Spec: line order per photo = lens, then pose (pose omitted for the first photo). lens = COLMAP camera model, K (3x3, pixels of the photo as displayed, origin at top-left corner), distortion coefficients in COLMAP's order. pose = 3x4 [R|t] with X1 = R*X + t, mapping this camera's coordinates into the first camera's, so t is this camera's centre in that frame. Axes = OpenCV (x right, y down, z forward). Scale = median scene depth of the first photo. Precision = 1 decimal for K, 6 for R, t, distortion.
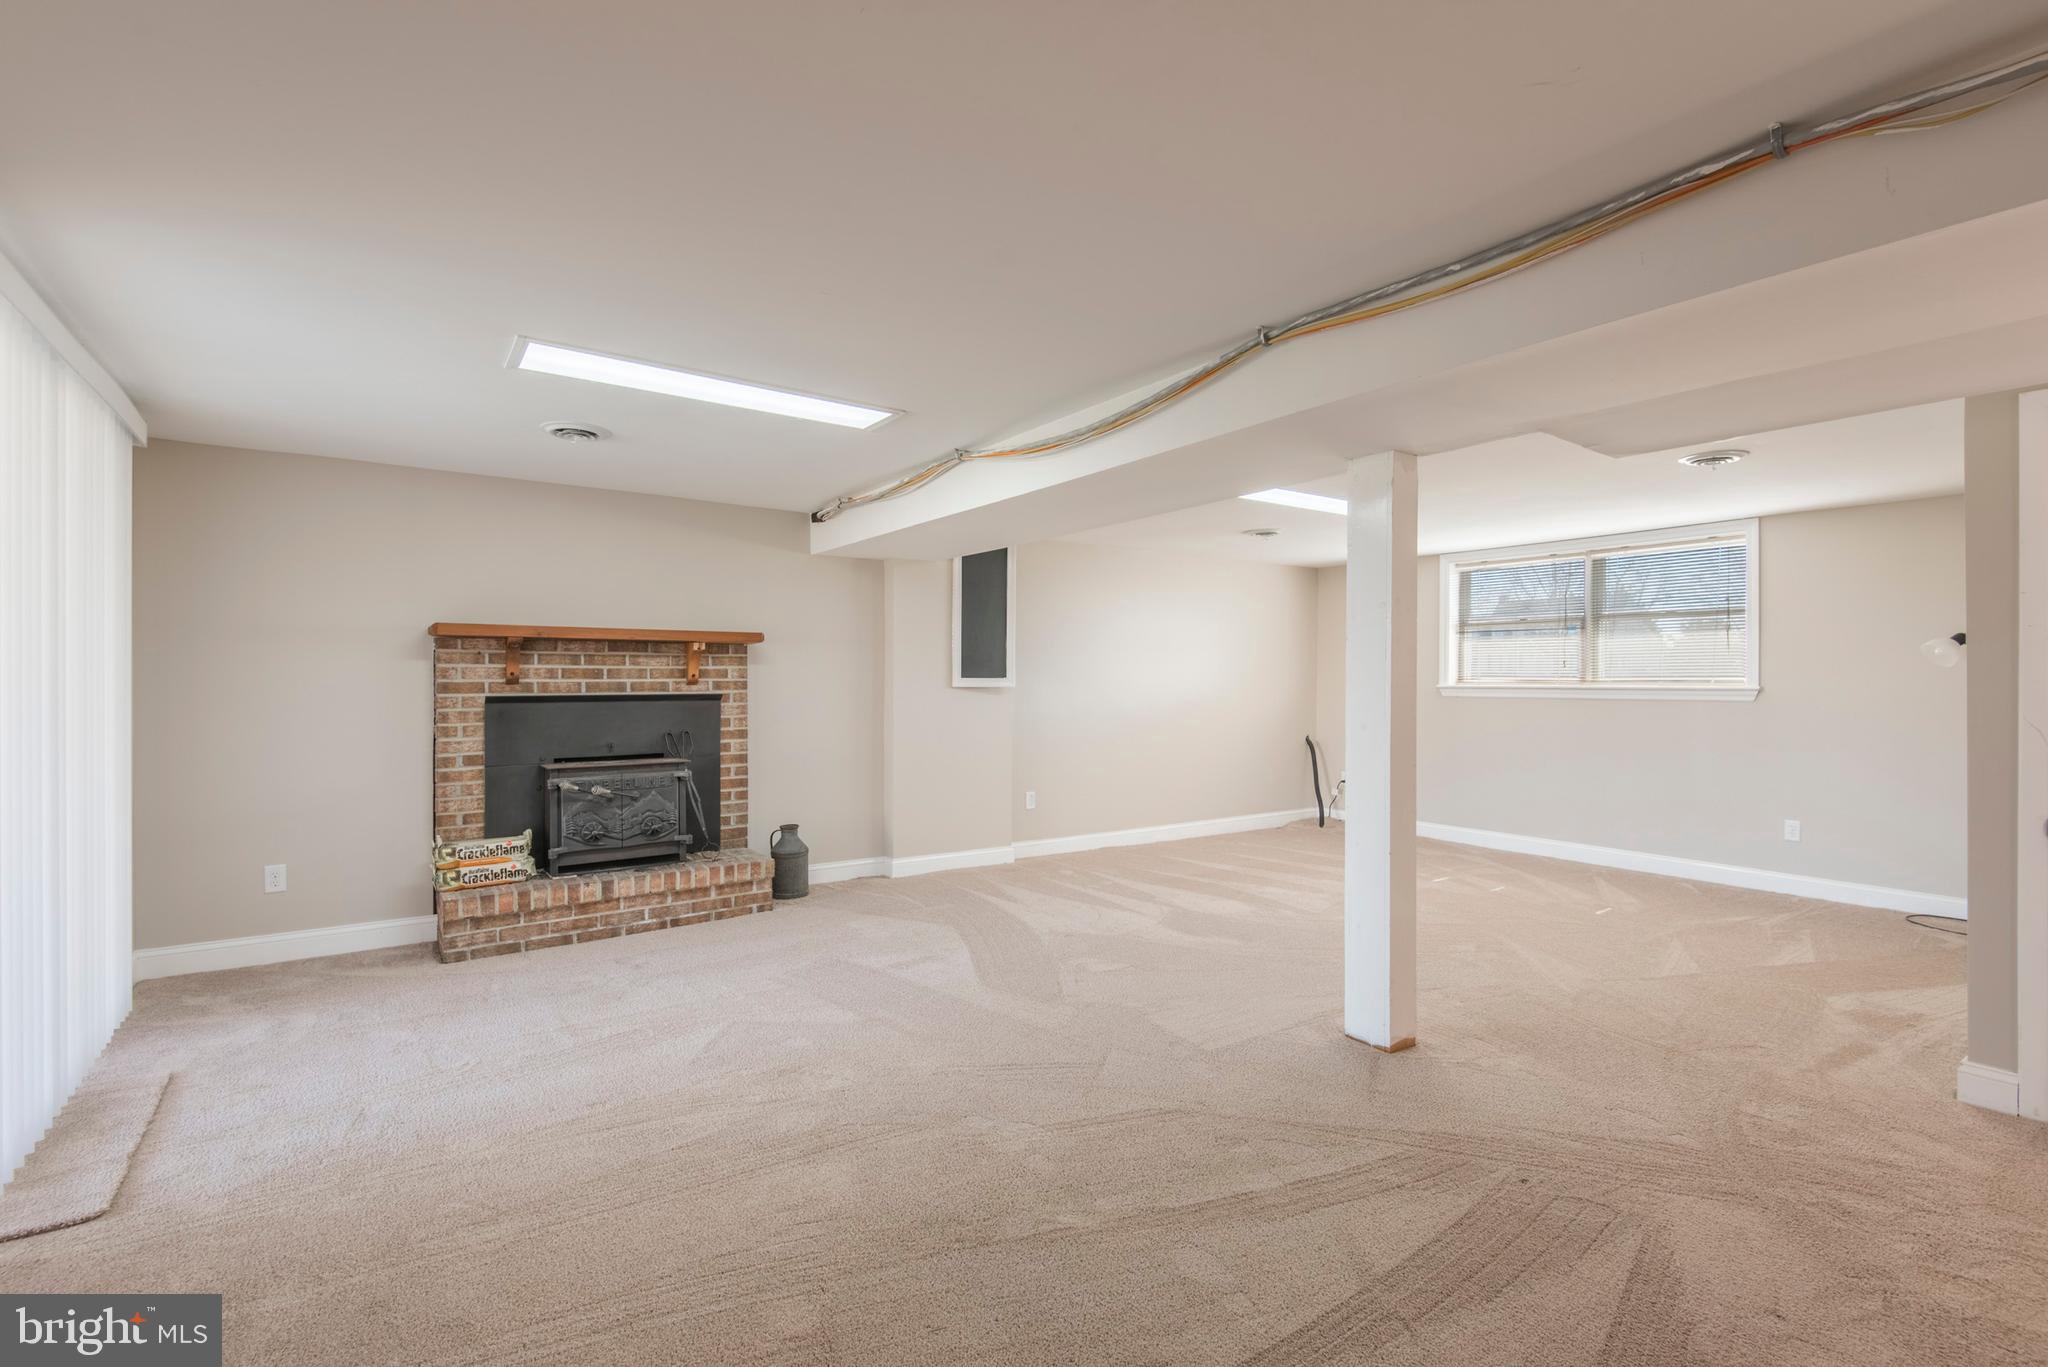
lens RADIAL K [[927.8, 0, 1025.5], [0, 927.8, 681.5], [0, 0, 1]] dist [0.003304, 0.000164]
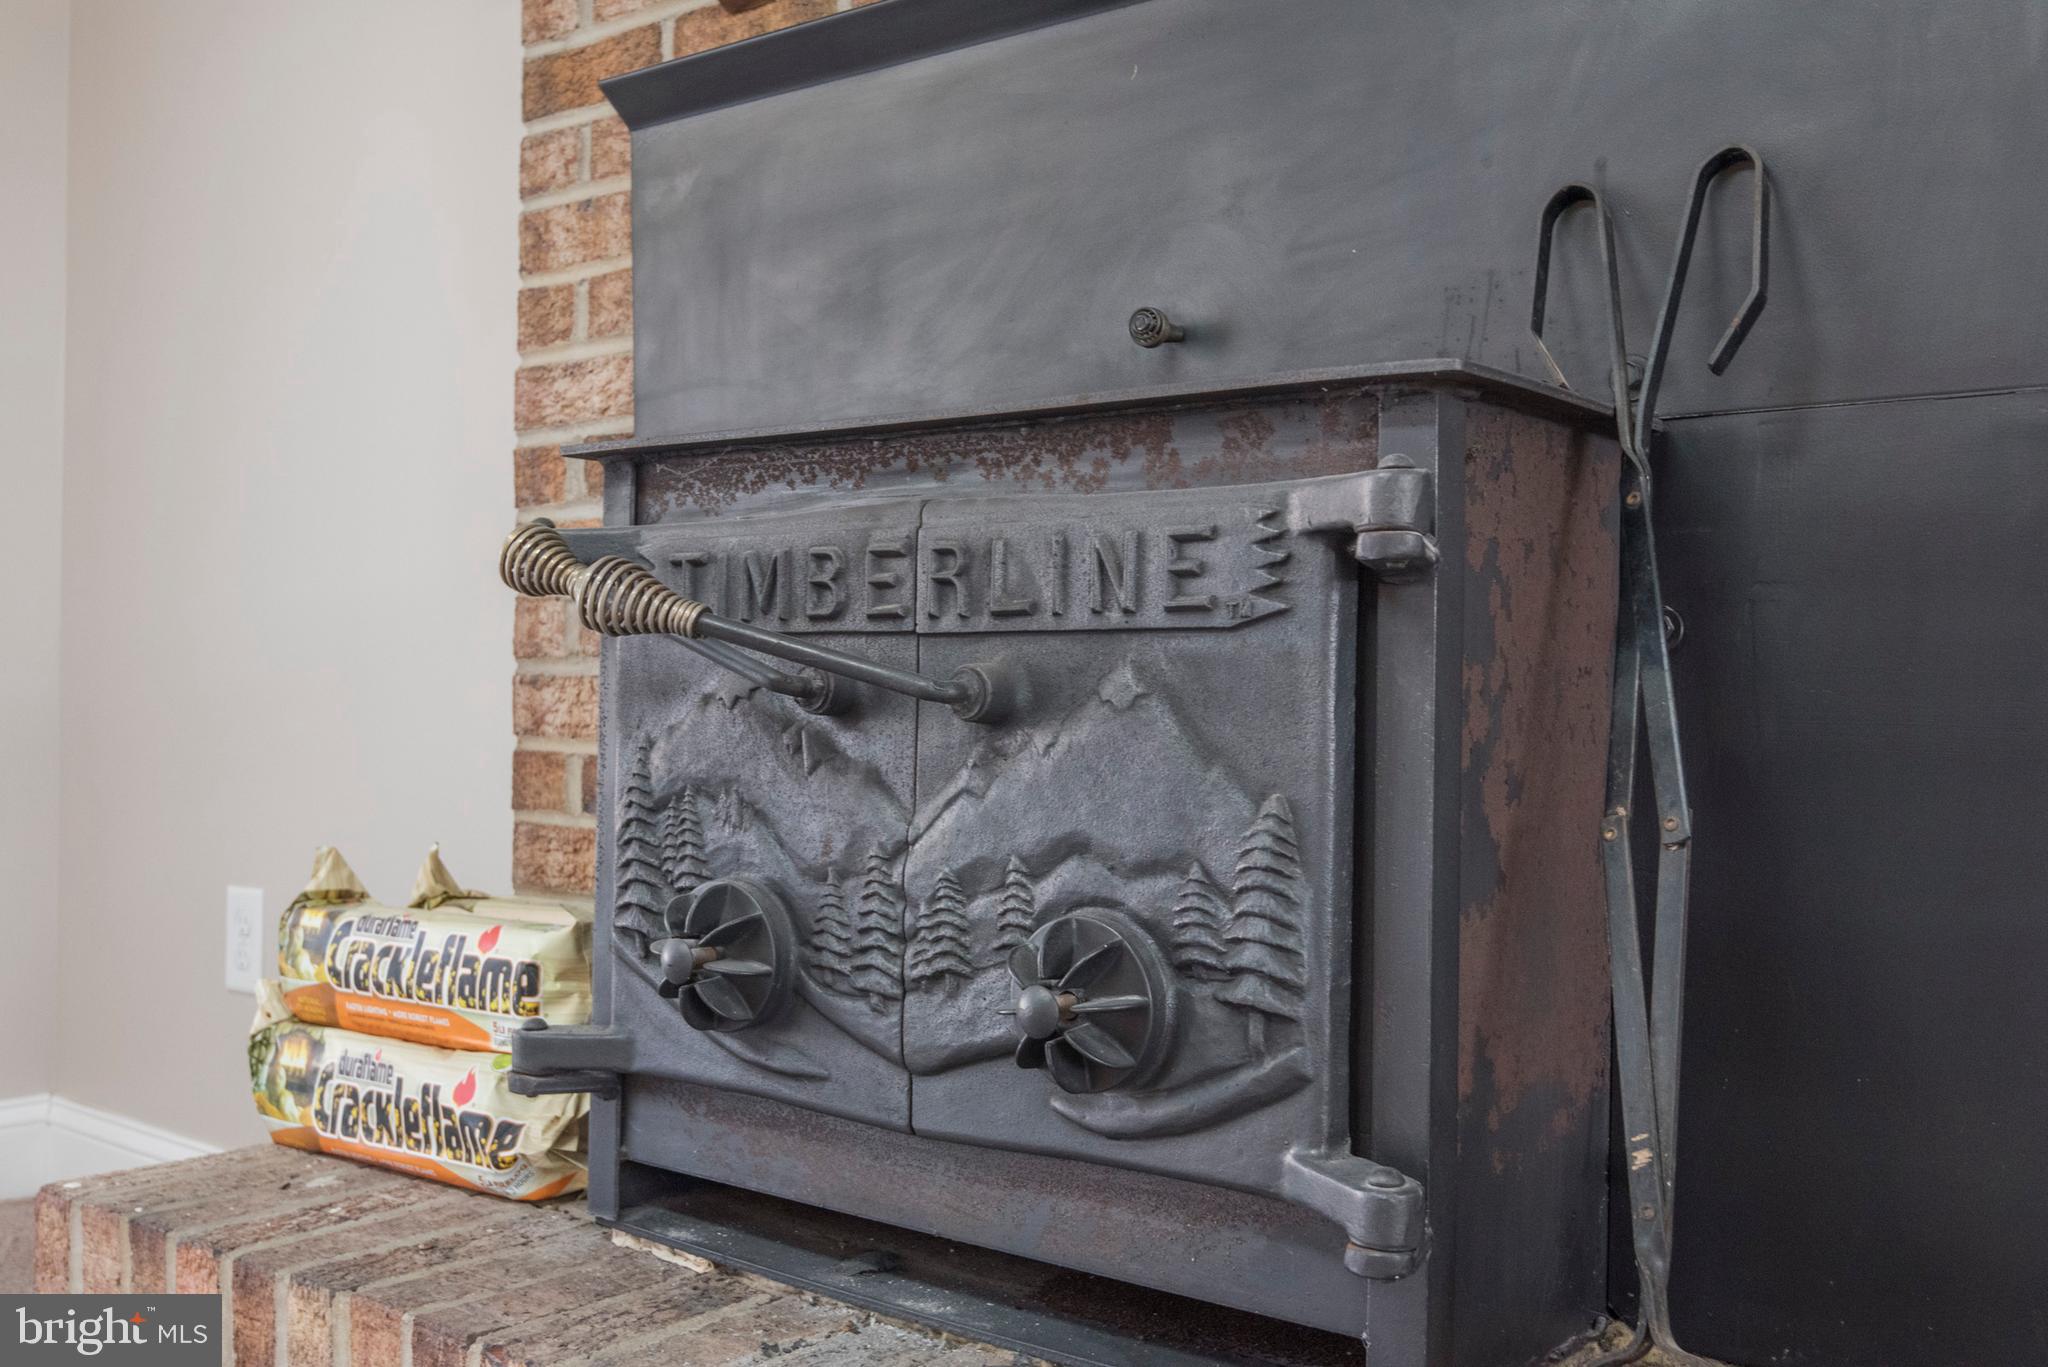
lens RADIAL K [[2001.4, 0, 1024.2], [0, 2001.4, 686.4], [0, 0, 1]] dist [0.009515, 0.000000]
pose [[0.275144, 0.009650, -0.961355, -0.195800], [-0.018535, 0.999817, 0.004732, 0.123718], [0.961224, 0.016517, 0.275272, 0.959777]]
